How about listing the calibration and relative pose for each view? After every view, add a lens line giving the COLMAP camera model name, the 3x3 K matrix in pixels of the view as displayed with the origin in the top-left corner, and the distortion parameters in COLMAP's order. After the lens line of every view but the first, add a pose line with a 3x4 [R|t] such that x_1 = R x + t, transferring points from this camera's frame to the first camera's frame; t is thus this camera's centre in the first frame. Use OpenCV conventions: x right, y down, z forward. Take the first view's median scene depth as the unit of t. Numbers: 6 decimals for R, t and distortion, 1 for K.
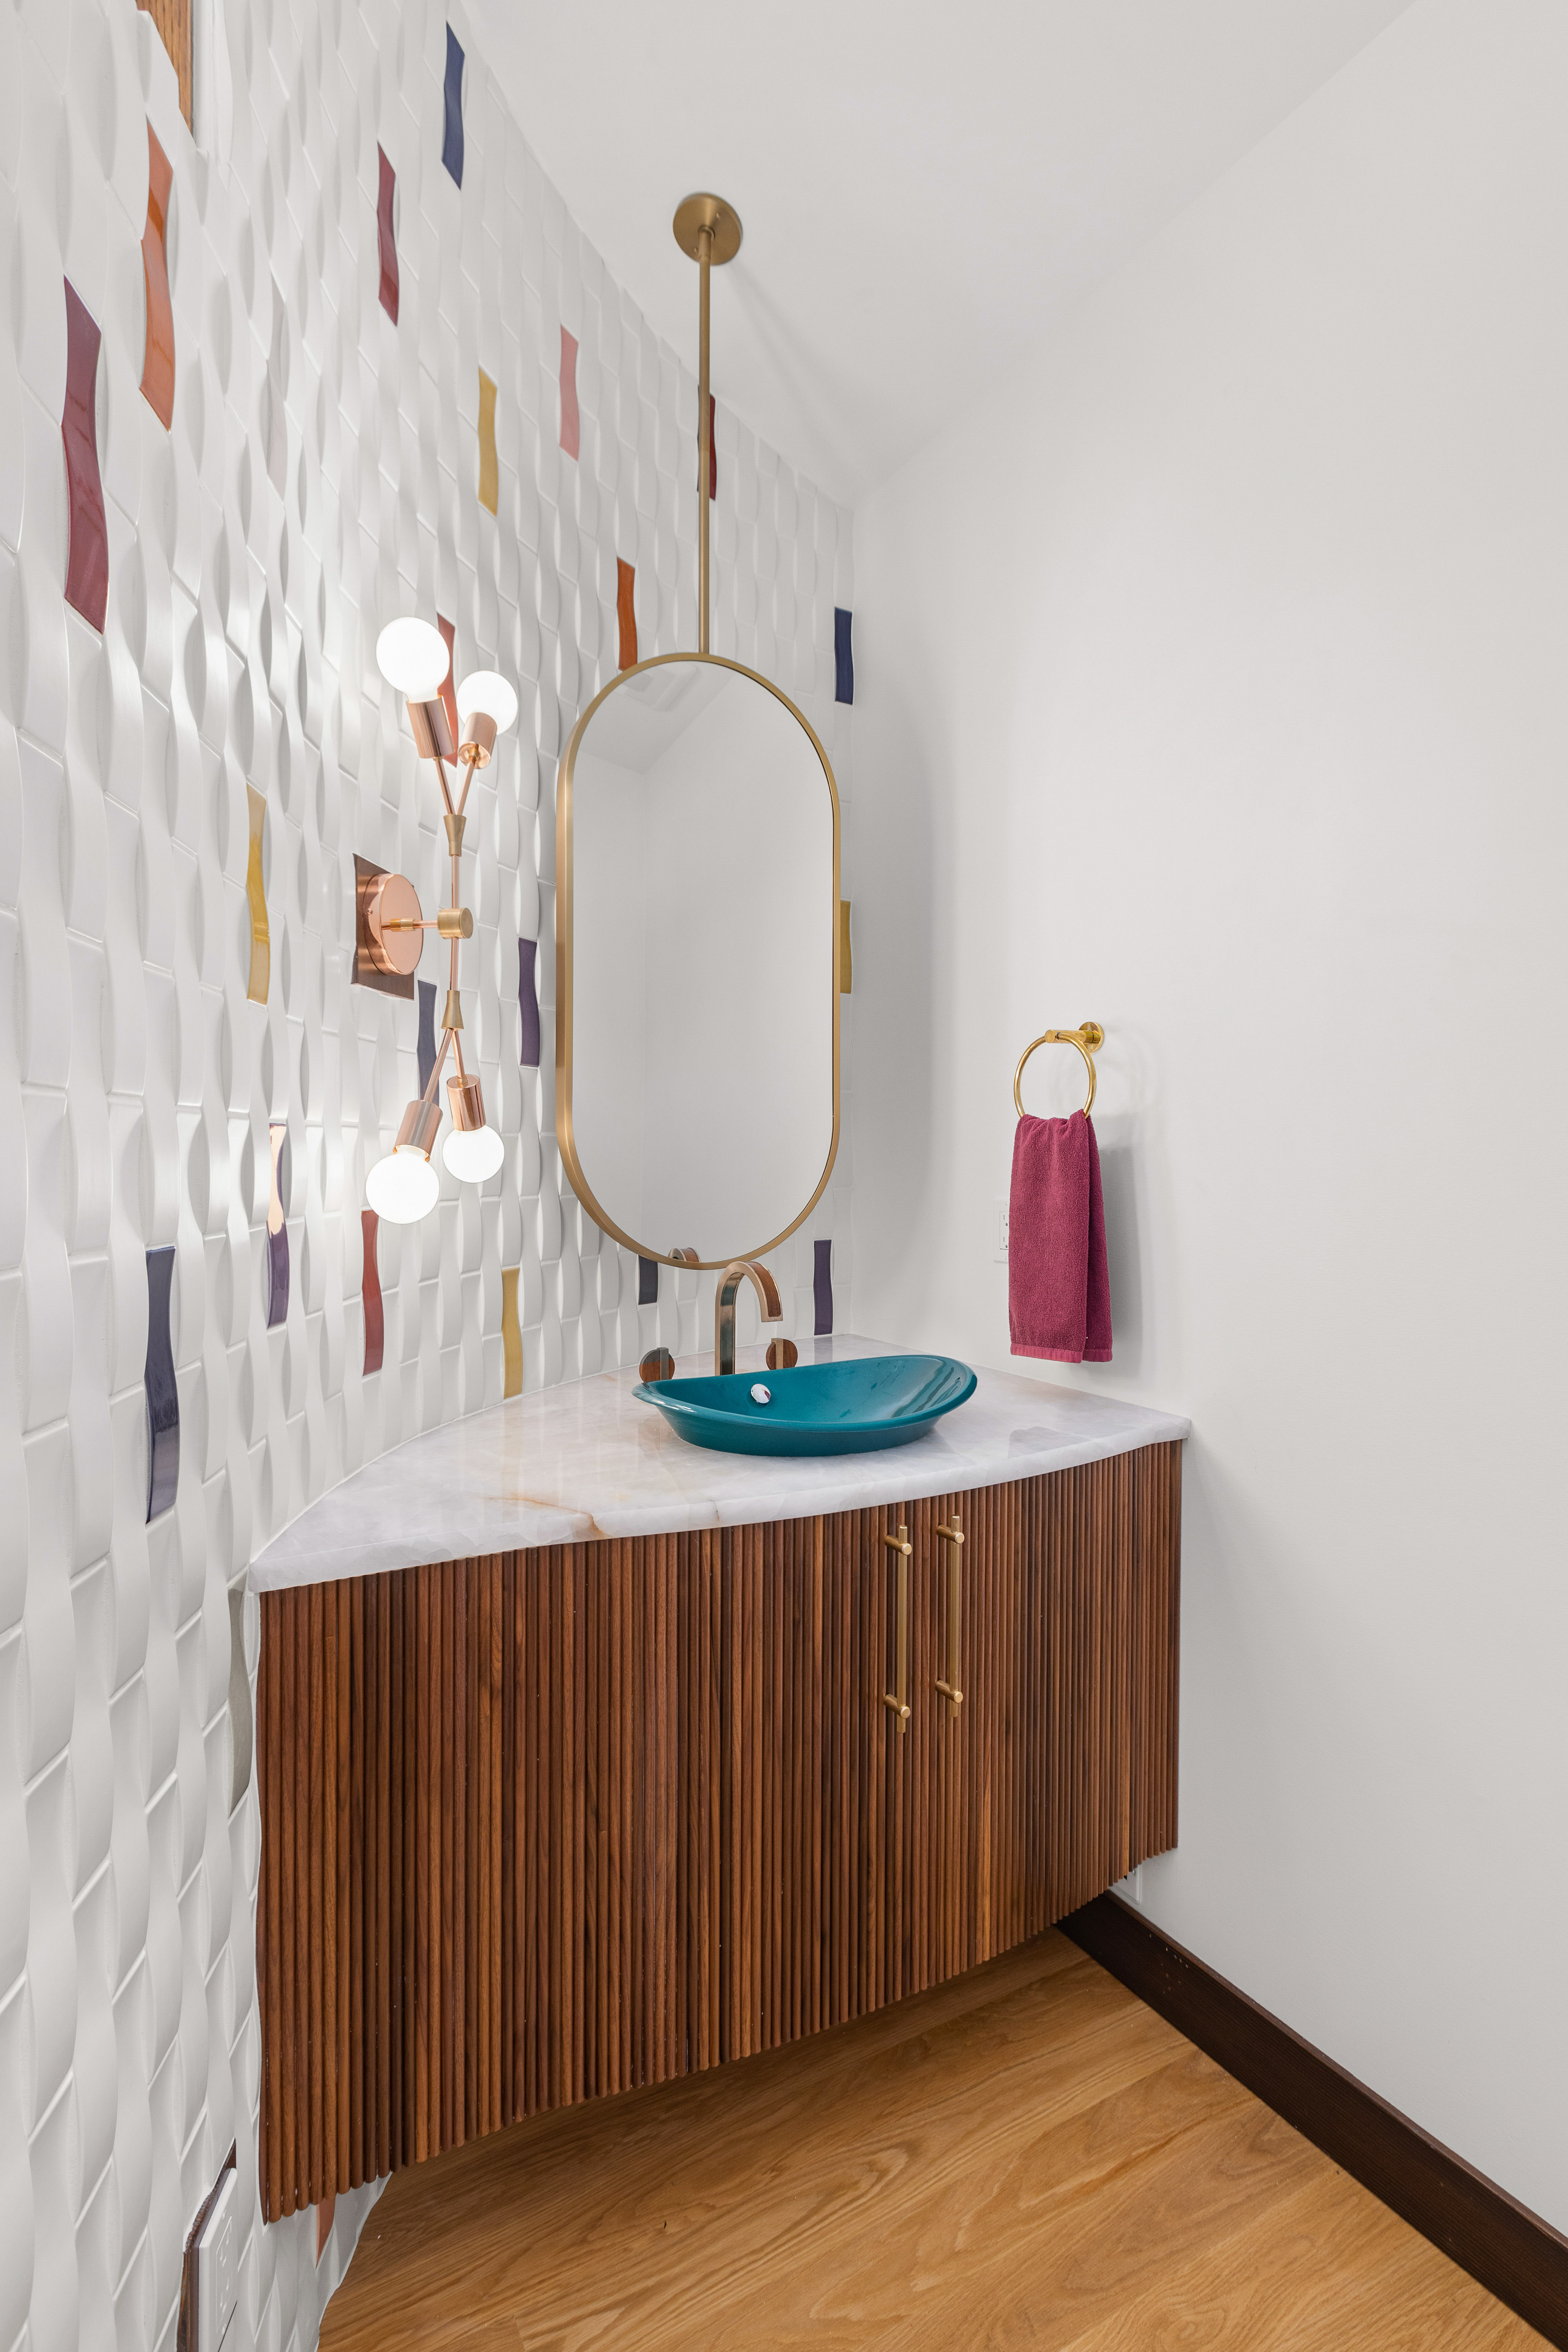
lens RADIAL K [[1069.0, 0, 743.5], [0, 1069.0, 1183.7], [0, 0, 1]] dist [-0.000508, 0.000273]
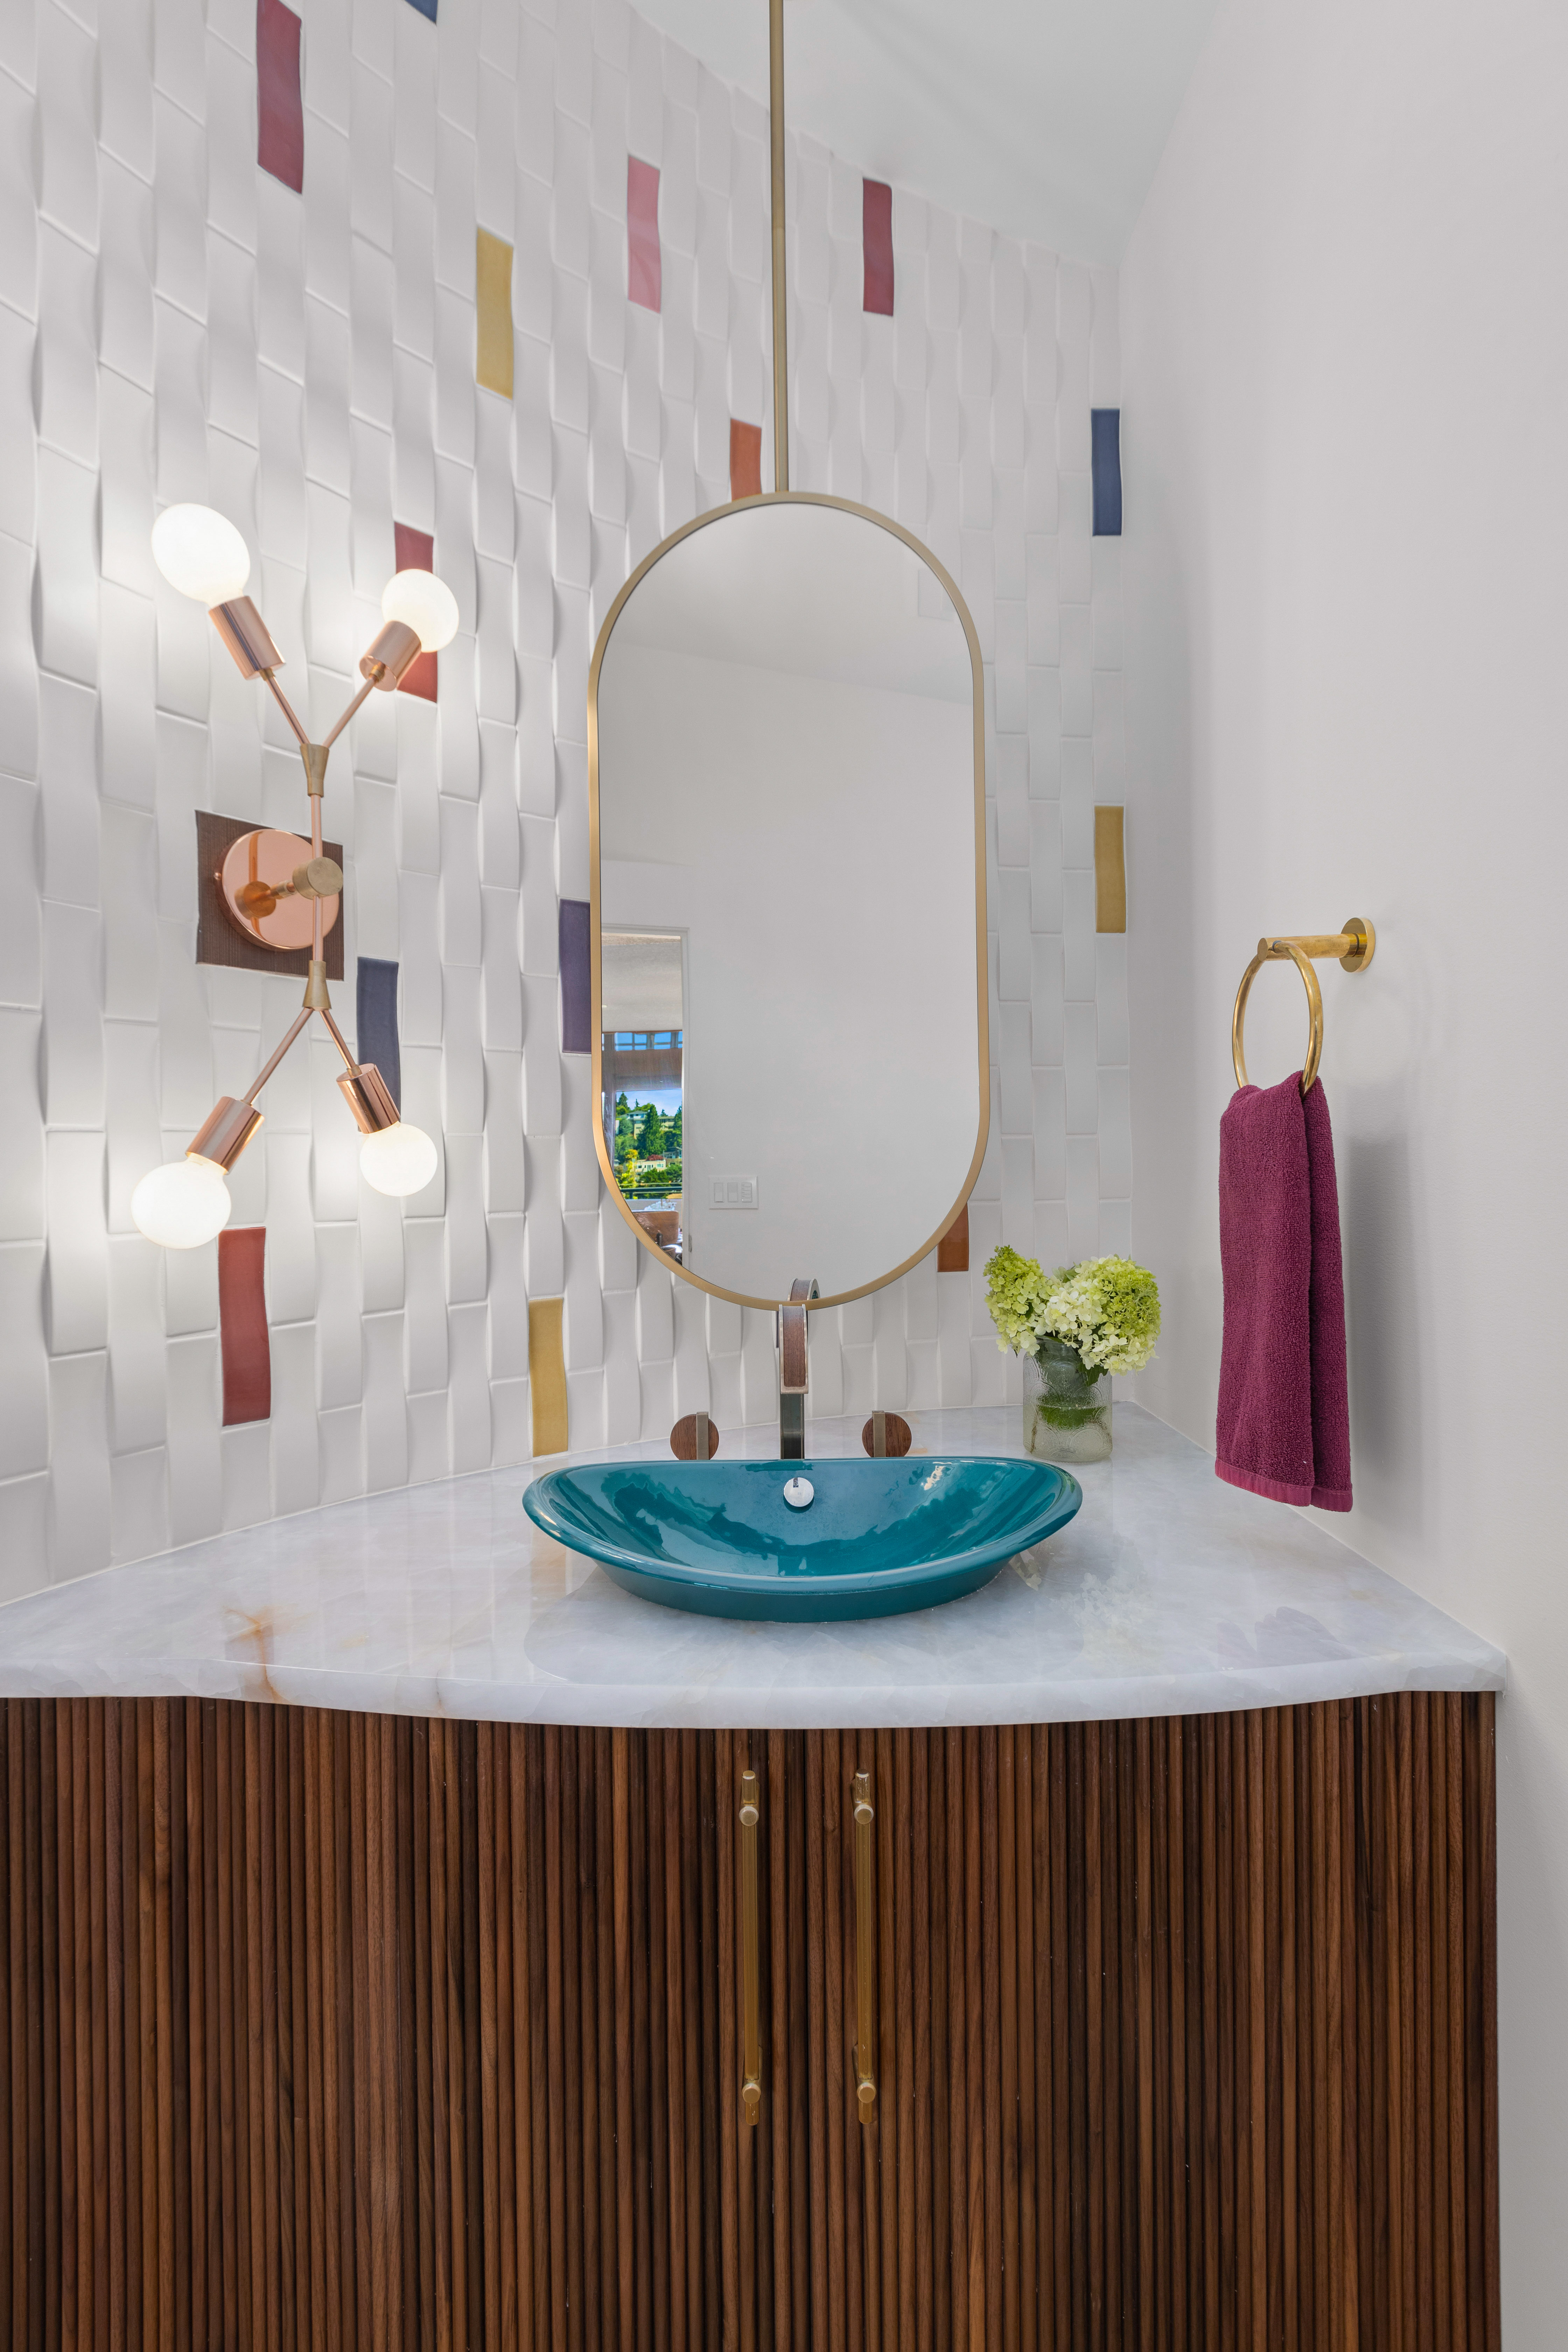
lens RADIAL K [[1069.0, 0, 784.5], [0, 1069.0, 1174.6], [0, 0, 1]] dist [-0.000508, 0.000273]
pose [[0.882052, -0.006368, -0.471109, 0.381203], [0.000643, 0.999924, -0.012311, -0.007399], [0.471151, 0.010556, 0.881989, 0.405602]]
